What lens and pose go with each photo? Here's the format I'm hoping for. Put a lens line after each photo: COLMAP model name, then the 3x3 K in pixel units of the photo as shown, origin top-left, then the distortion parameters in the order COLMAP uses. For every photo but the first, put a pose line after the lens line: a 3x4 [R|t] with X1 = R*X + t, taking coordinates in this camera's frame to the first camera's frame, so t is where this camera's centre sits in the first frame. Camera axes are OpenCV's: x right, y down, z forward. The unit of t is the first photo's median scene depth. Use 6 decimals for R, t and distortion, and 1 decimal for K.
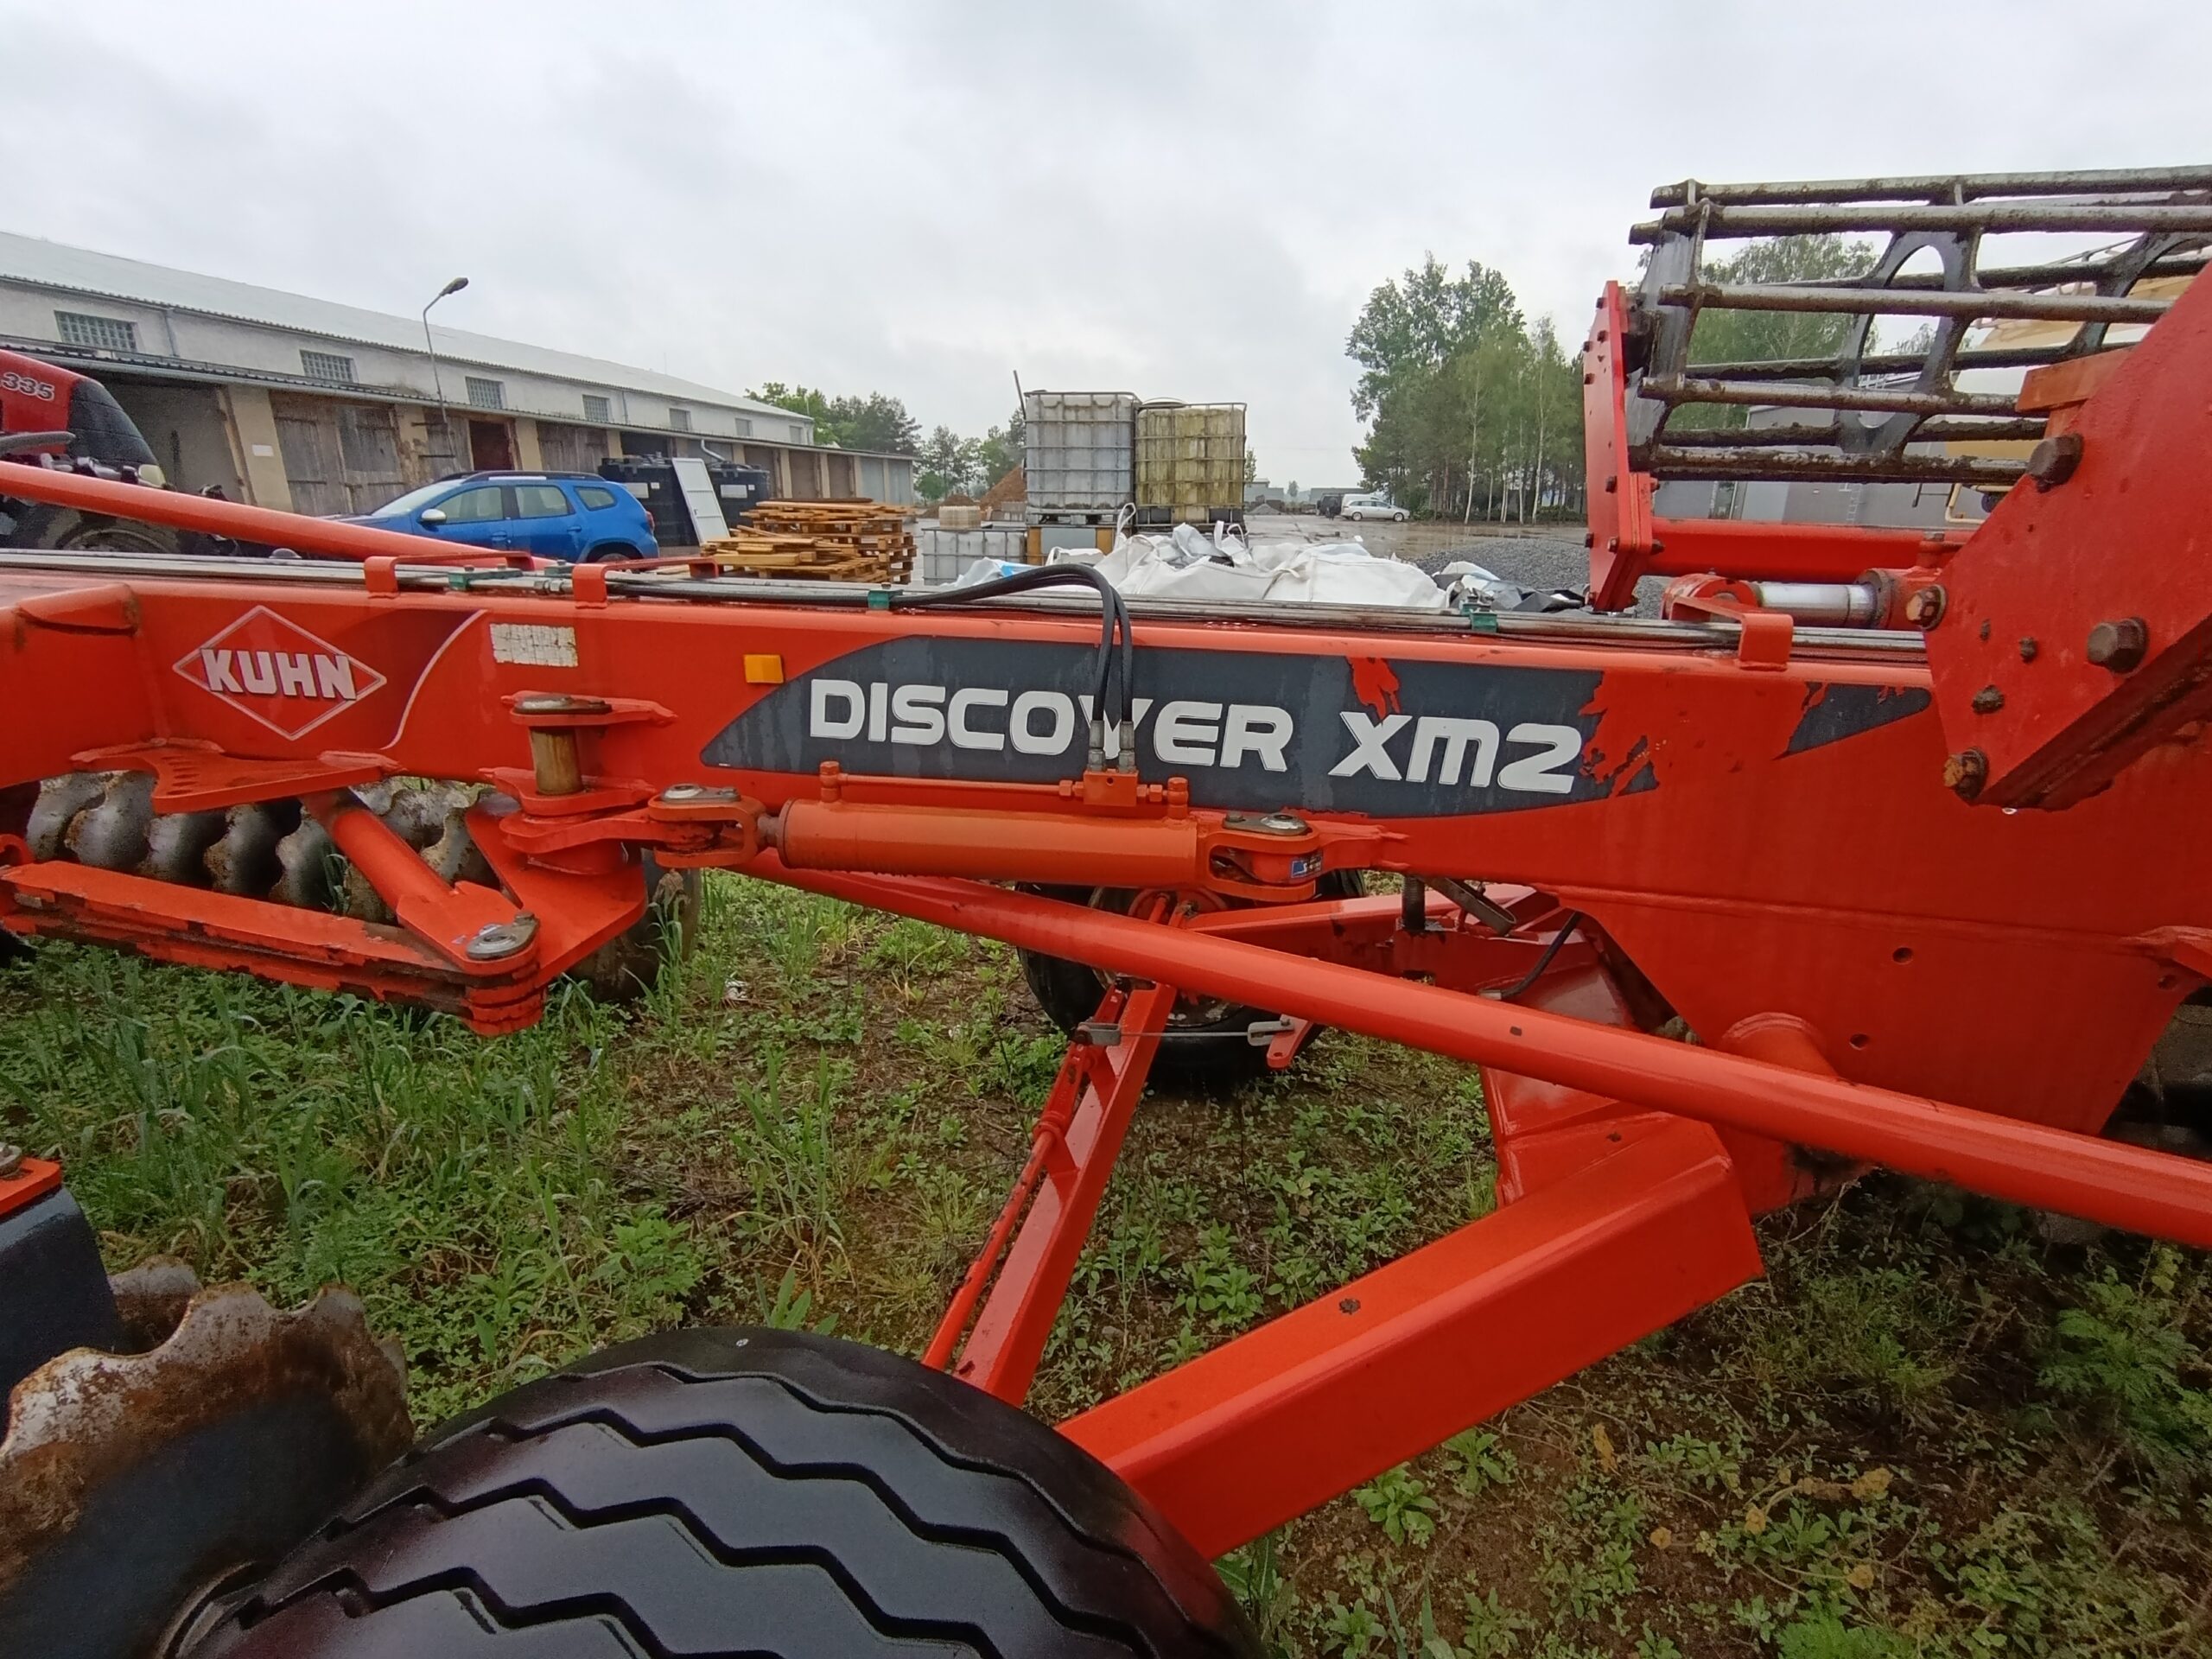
lens RADIAL K [[978.3, 0, 1106.0], [0, 978.3, 829.5], [0, 0, 1]] dist [-0.008516, 0.000904]
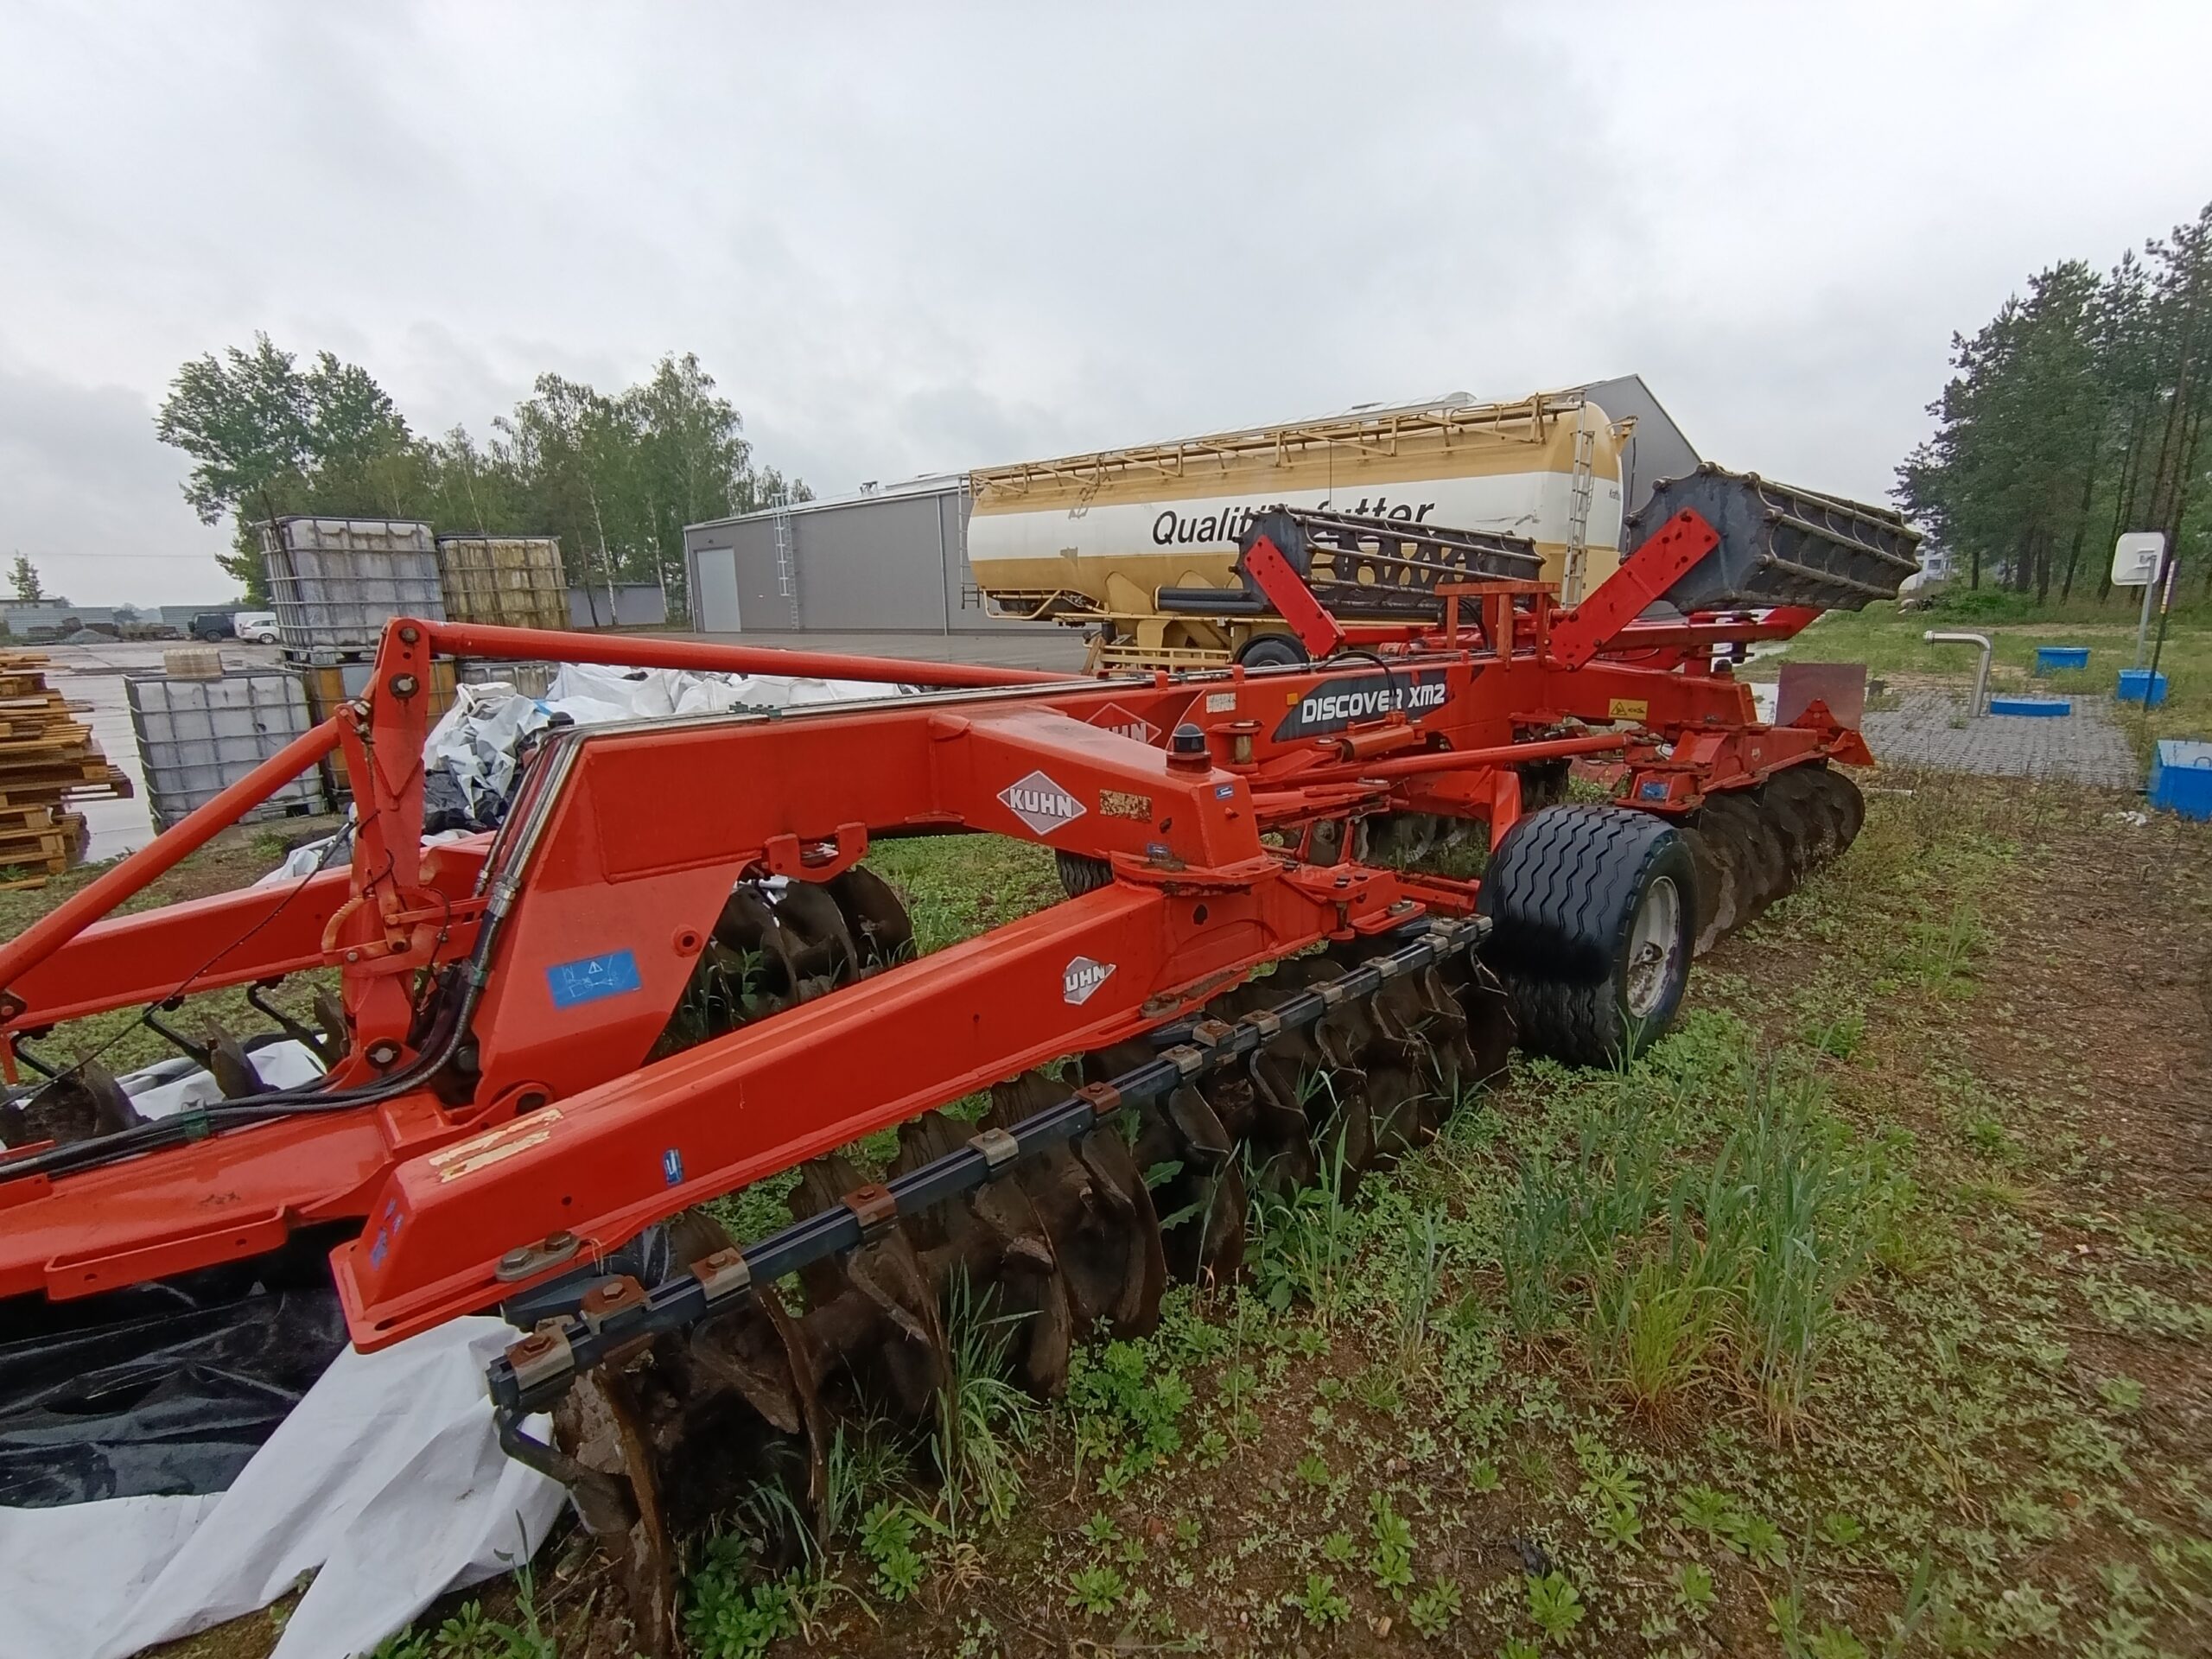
lens RADIAL K [[1002.9, 0, 1106.0], [0, 1002.9, 829.5], [0, 0, 1]] dist [-0.051752, 0.041705]
pose [[0.567974, -0.205478, 0.796984, -0.422938], [0.288416, 0.956623, 0.041095, -0.012943], [-0.770858, 0.206522, 0.602600, -0.020553]]
